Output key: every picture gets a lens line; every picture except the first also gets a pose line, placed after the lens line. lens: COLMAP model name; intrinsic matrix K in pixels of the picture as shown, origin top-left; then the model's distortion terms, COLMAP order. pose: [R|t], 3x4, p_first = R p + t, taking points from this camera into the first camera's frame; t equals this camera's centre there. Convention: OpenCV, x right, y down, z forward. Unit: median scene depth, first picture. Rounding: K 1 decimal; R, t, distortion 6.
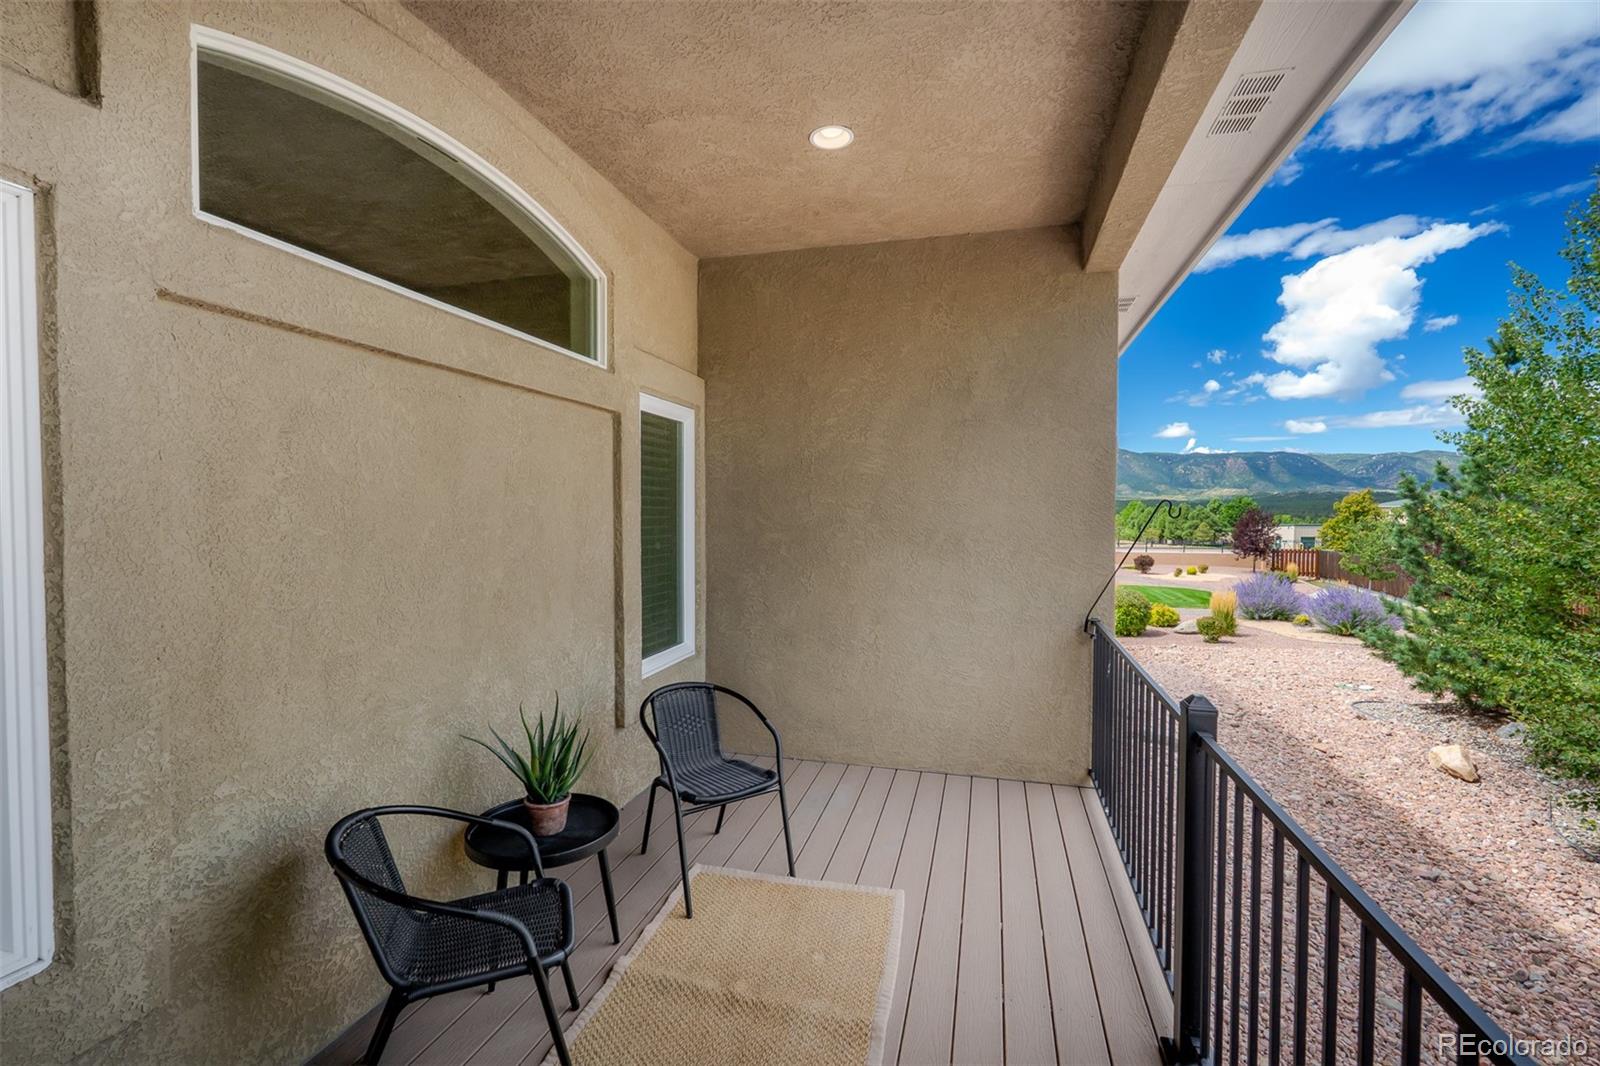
lens RADIAL K [[709.3, 0, 791.4], [0, 709.3, 530.8], [0, 0, 1]] dist [-0.008397, 0.001020]
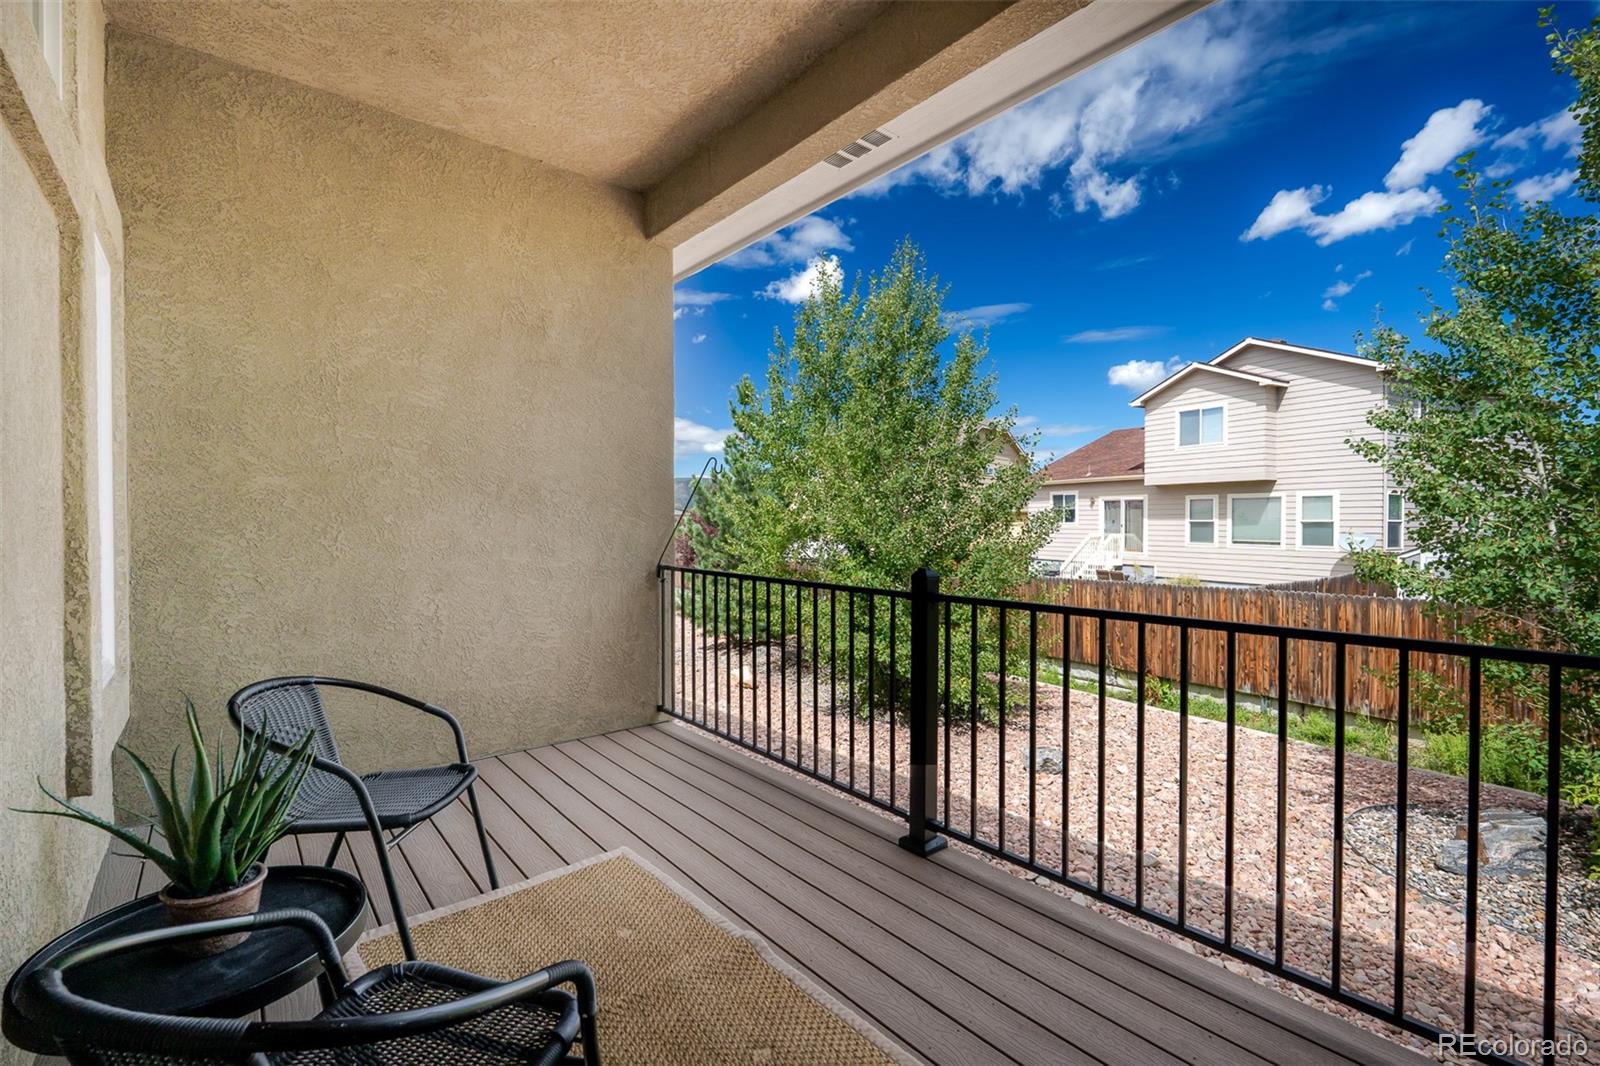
lens RADIAL K [[709.3, 0, 793.0], [0, 709.3, 531.3], [0, 0, 1]] dist [-0.008397, 0.001020]
pose [[0.577558, -0.012225, 0.816258, -0.326981], [0.021405, 0.999771, -0.000172, 0.075347], [-0.816069, 0.017571, 0.577687, 0.204089]]
